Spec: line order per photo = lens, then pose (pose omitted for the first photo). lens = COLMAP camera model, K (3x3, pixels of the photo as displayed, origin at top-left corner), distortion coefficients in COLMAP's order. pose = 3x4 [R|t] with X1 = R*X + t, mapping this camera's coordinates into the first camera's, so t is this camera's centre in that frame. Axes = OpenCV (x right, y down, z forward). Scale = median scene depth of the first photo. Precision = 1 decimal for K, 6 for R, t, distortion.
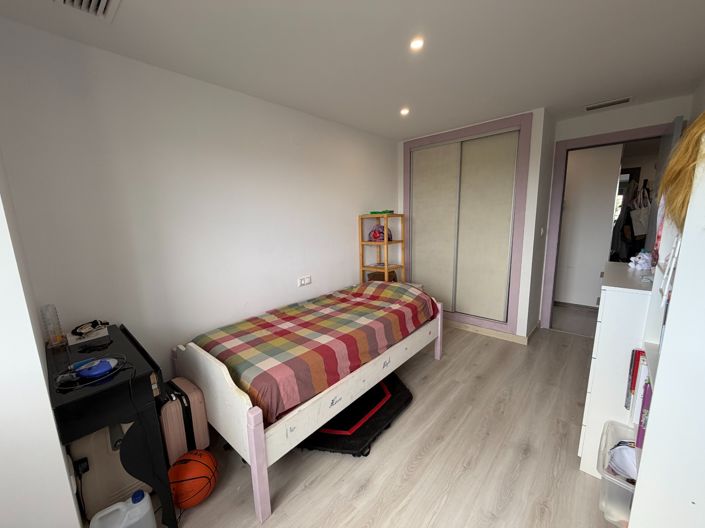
lens RADIAL K [[281.3, 0, 351.1], [0, 281.3, 266.0], [0, 0, 1]] dist [-0.001541, -0.000322]
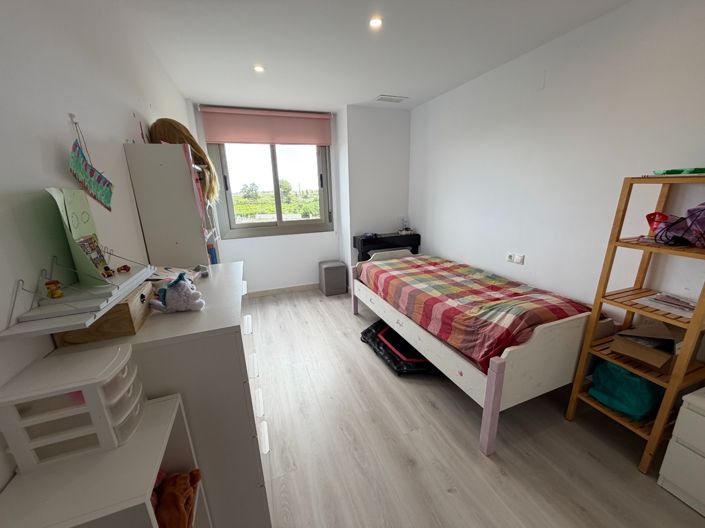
lens RADIAL K [[281.3, 0, 351.1], [0, 281.3, 266.0], [0, 0, 1]] dist [-0.001541, -0.000322]
pose [[-0.459368, 0.275152, -0.844554, 1.114717], [-0.116199, 0.924025, 0.364246, -0.250137], [0.880613, 0.265460, -0.392495, 1.232887]]
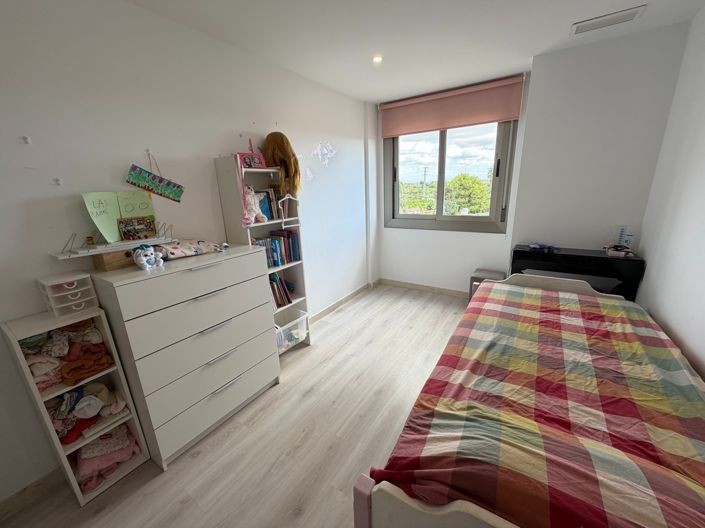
lens RADIAL K [[281.3, 0, 351.1], [0, 281.3, 266.0], [0, 0, 1]] dist [-0.001541, -0.000322]
pose [[-0.984934, 0.110378, -0.133124, 0.459712], [0.040448, 0.895497, 0.443225, -0.292761], [0.168135, 0.431163, -0.886470, 1.566799]]
